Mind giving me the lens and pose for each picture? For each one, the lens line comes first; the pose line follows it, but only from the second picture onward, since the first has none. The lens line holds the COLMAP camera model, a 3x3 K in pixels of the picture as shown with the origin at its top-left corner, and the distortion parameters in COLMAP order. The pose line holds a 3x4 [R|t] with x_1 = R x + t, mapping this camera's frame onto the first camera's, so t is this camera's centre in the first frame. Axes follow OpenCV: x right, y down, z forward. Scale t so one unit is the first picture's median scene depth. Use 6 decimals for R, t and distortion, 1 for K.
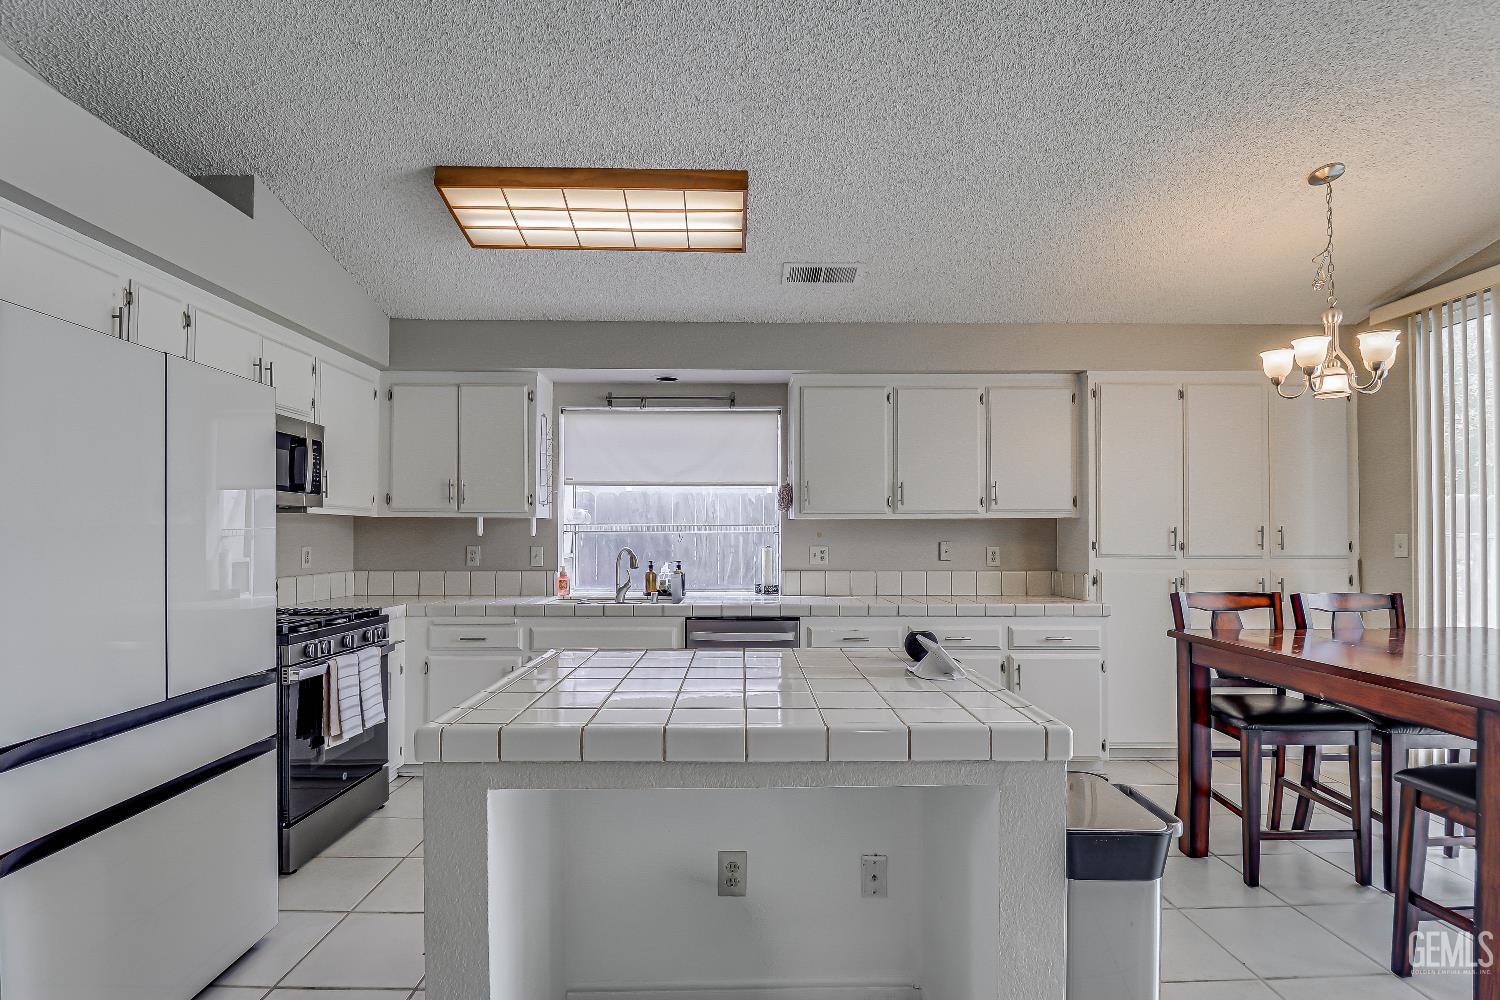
lens RADIAL K [[733.2, 0, 739.6], [0, 733.2, 527.9], [0, 0, 1]] dist [-0.004602, -0.007510]
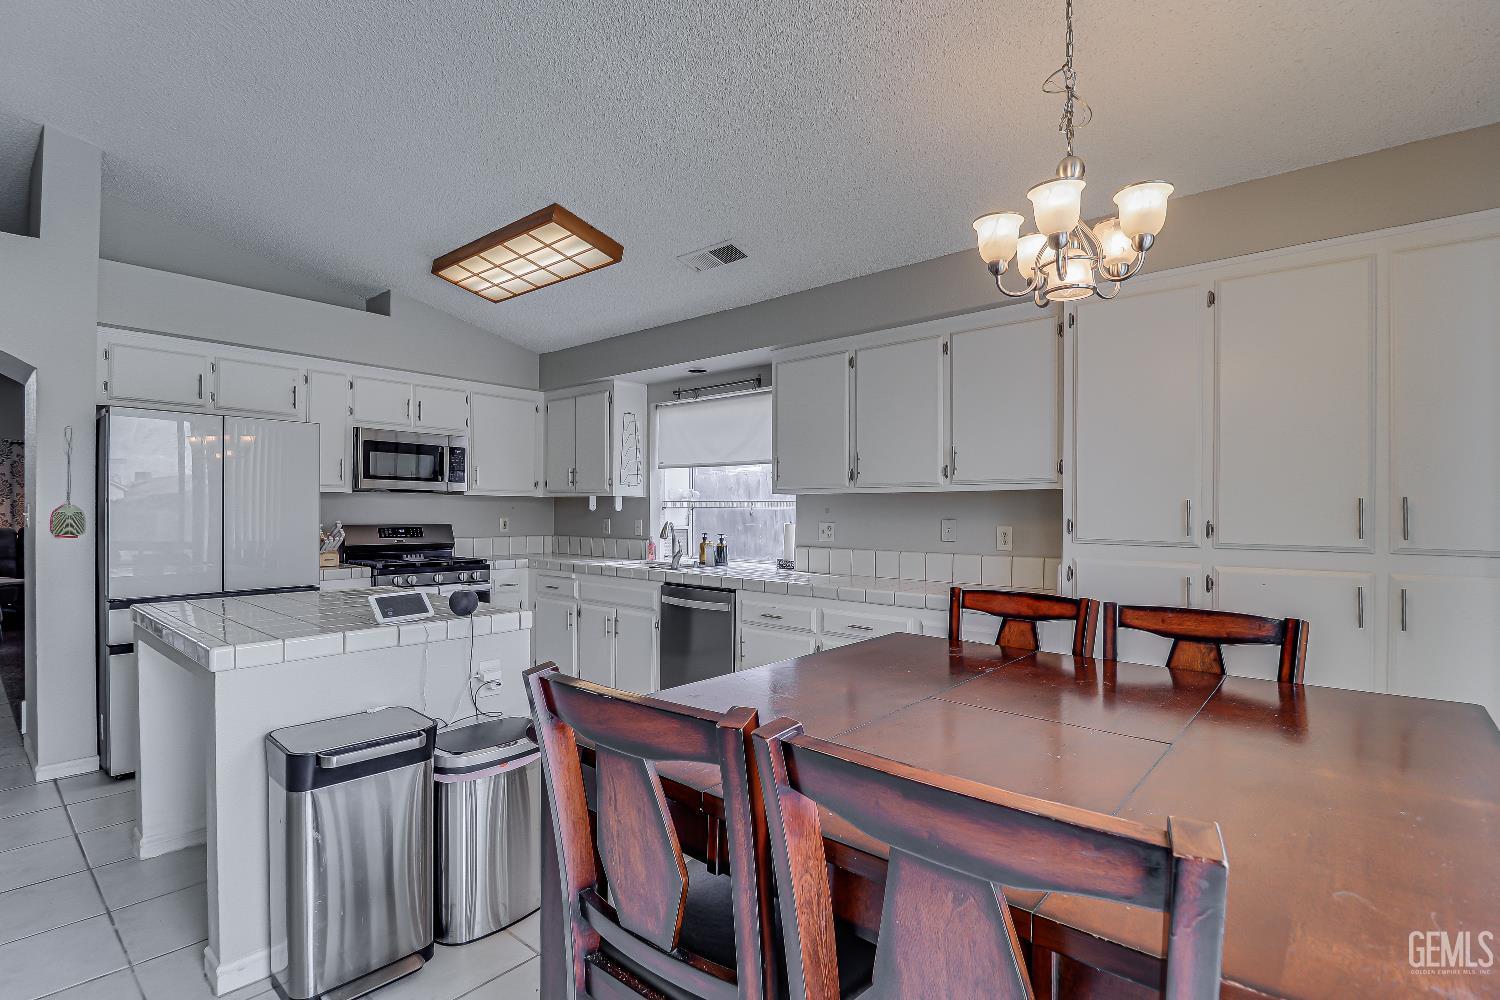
lens RADIAL K [[733.2, 0, 741.7], [0, 733.2, 510.6], [0, 0, 1]] dist [-0.004602, -0.007510]
pose [[0.737022, 0.003870, -0.675858, 0.764035], [0.000125, 0.999983, 0.005862, 0.003735], [0.675869, -0.004406, 0.737009, 0.237933]]
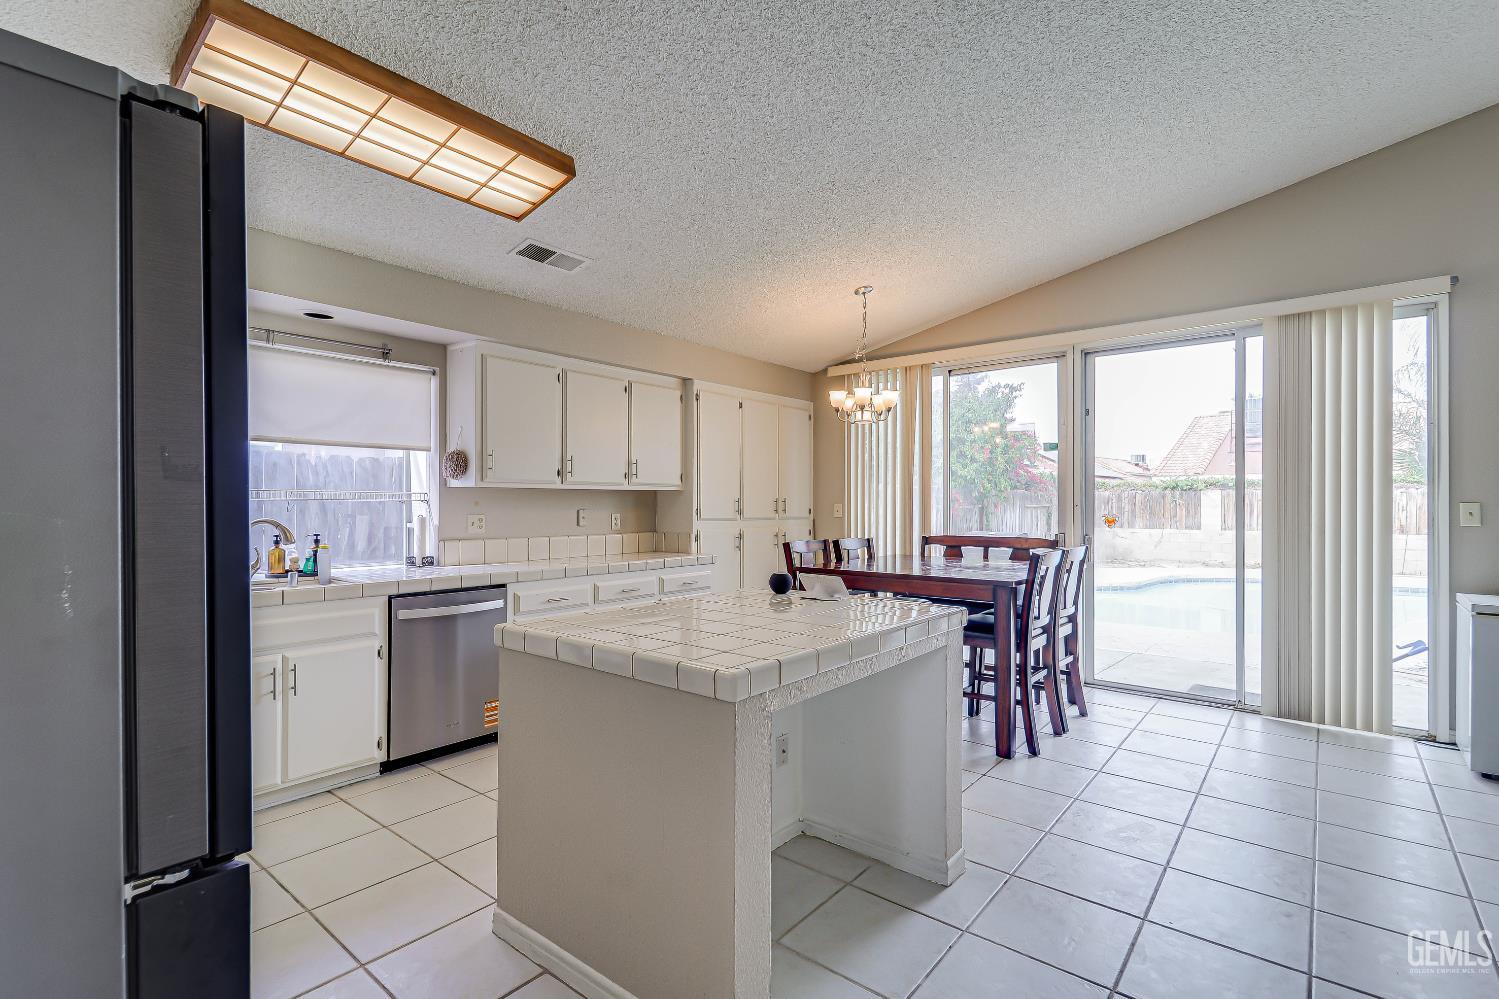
lens RADIAL K [[719.5, 0, 770.7], [0, 719.5, 499.7], [0, 0, 1]] dist [0.036793, -0.002442]
pose [[0.620097, 0.006595, 0.784498, -0.465729], [-0.009383, 0.999955, -0.000990, 0.002178], [-0.784469, -0.006747, 0.620131, 0.089233]]
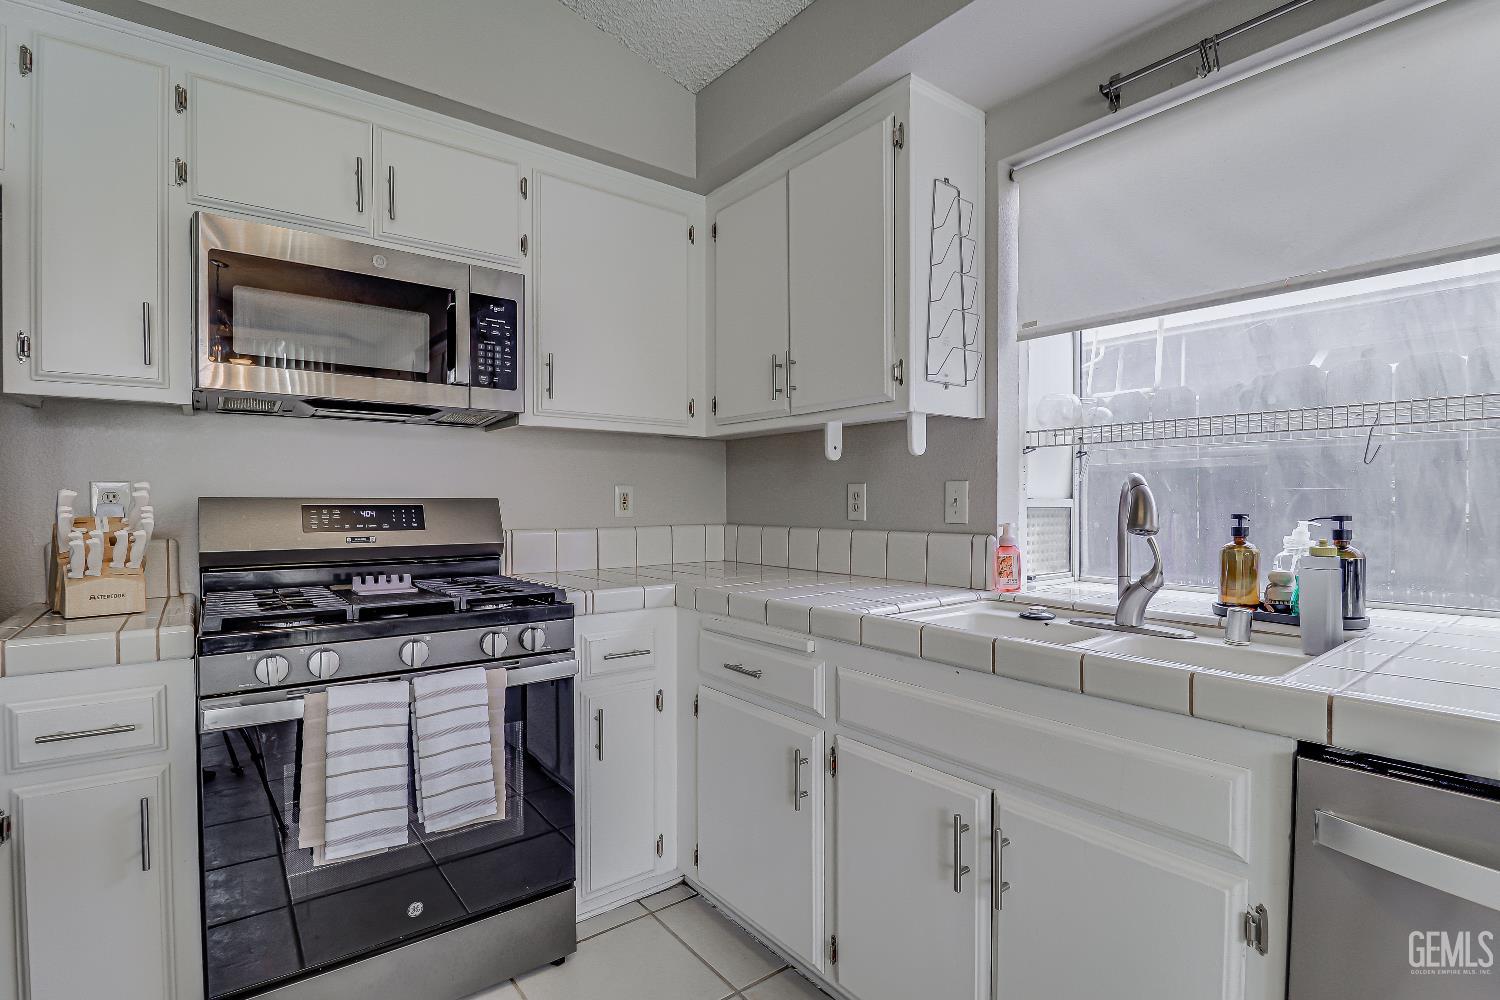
lens RADIAL K [[733.2, 0, 764.3], [0, 733.2, 509.2], [0, 0, 1]] dist [-0.004602, -0.007510]
pose [[0.621811, 0.005560, -0.783147, 0.011888], [0.010434, 0.999827, 0.015383, 0.039120], [0.783098, -0.017737, 0.621646, 0.691004]]
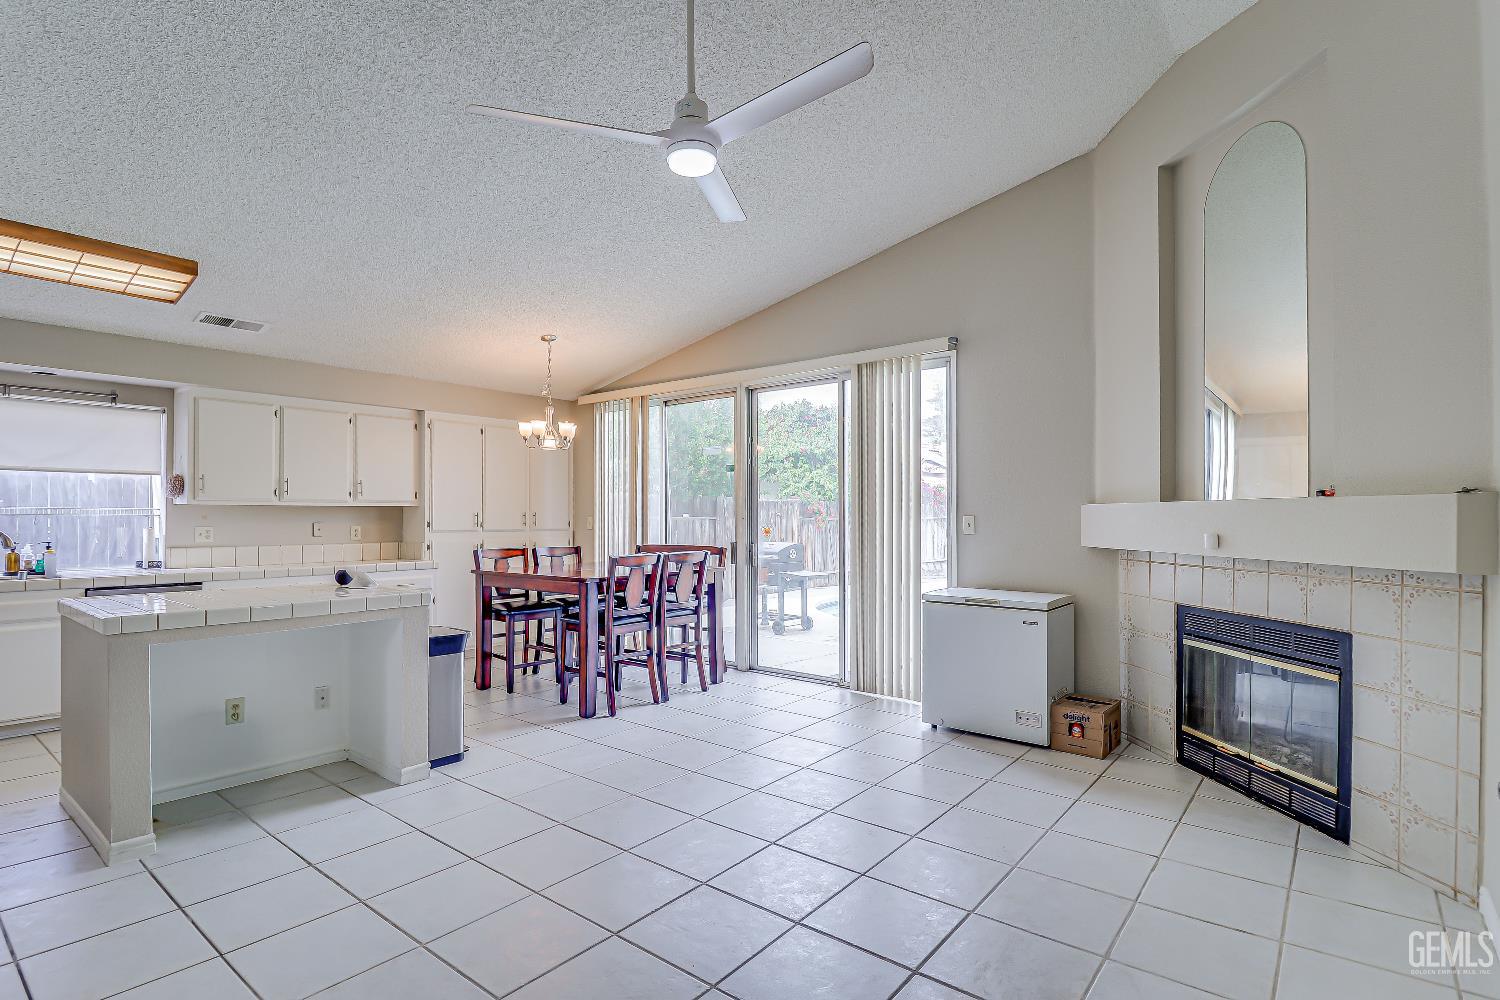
lens RADIAL K [[733.2, 0, 768.9], [0, 733.2, 511.2], [0, 0, 1]] dist [-0.004602, -0.007510]
pose [[0.619003, 0.006428, 0.785362, -0.292387], [-0.008082, 0.999966, -0.001814, -0.006550], [-0.785347, -0.005225, 0.619034, -0.534535]]
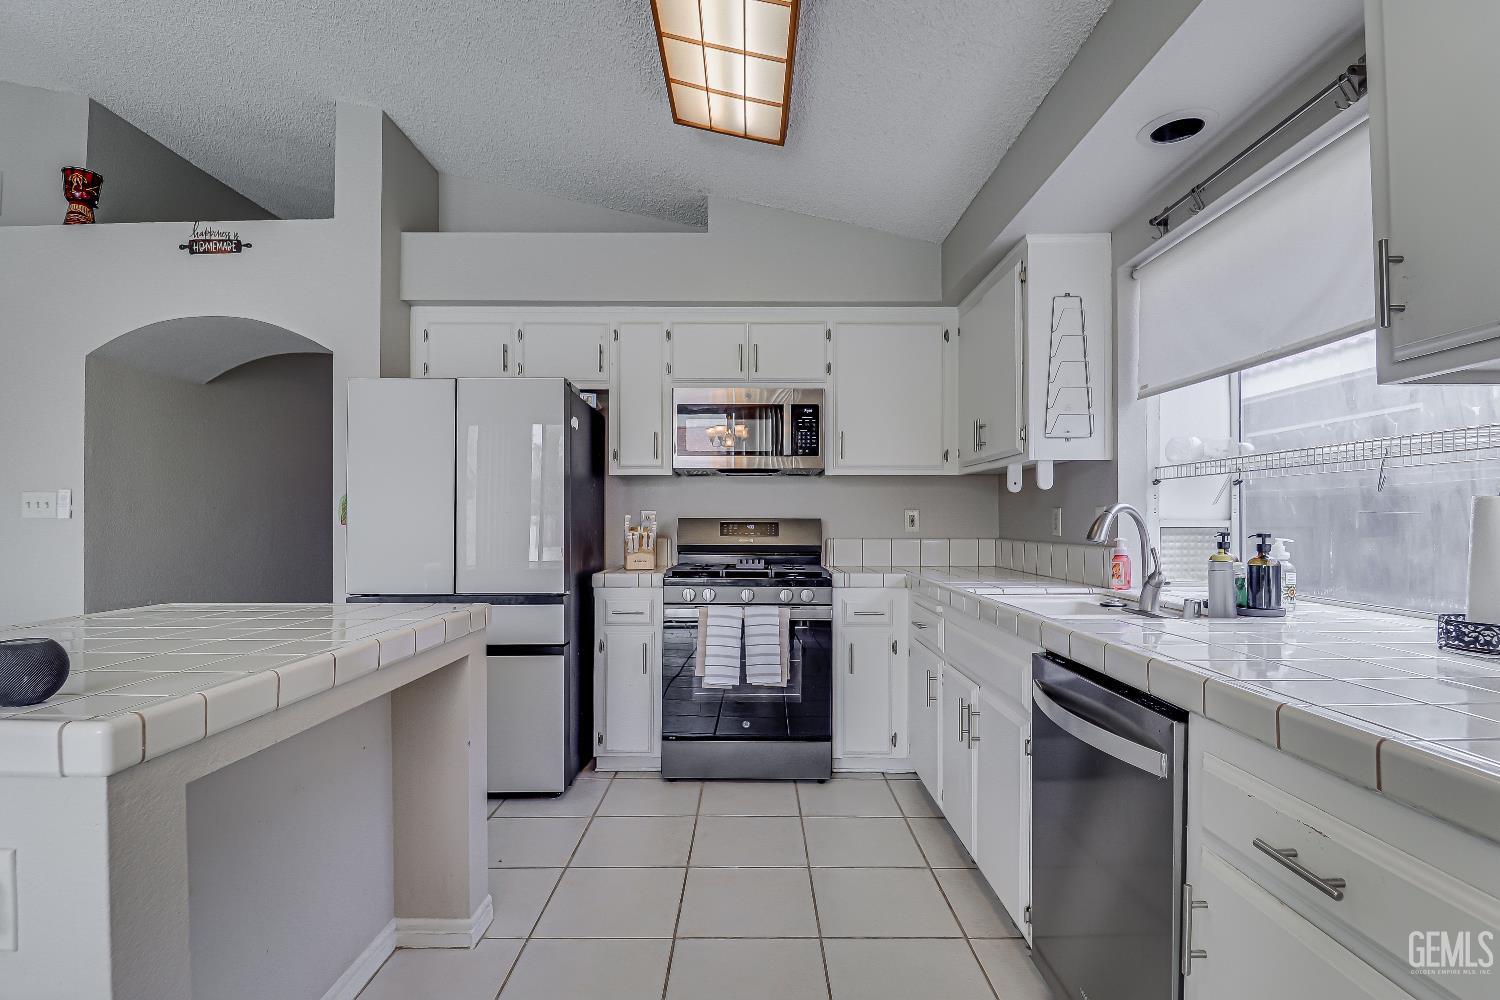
lens RADIAL K [[720.0, 0, 735.6], [0, 720.0, 516.8], [0, 0, 1]] dist [0.036793, -0.002442]
pose [[-0.011739, -0.006606, -0.999909, 0.380681], [0.006956, 0.999953, -0.006688, 0.040266], [0.999907, -0.007034, -0.011692, 0.786246]]
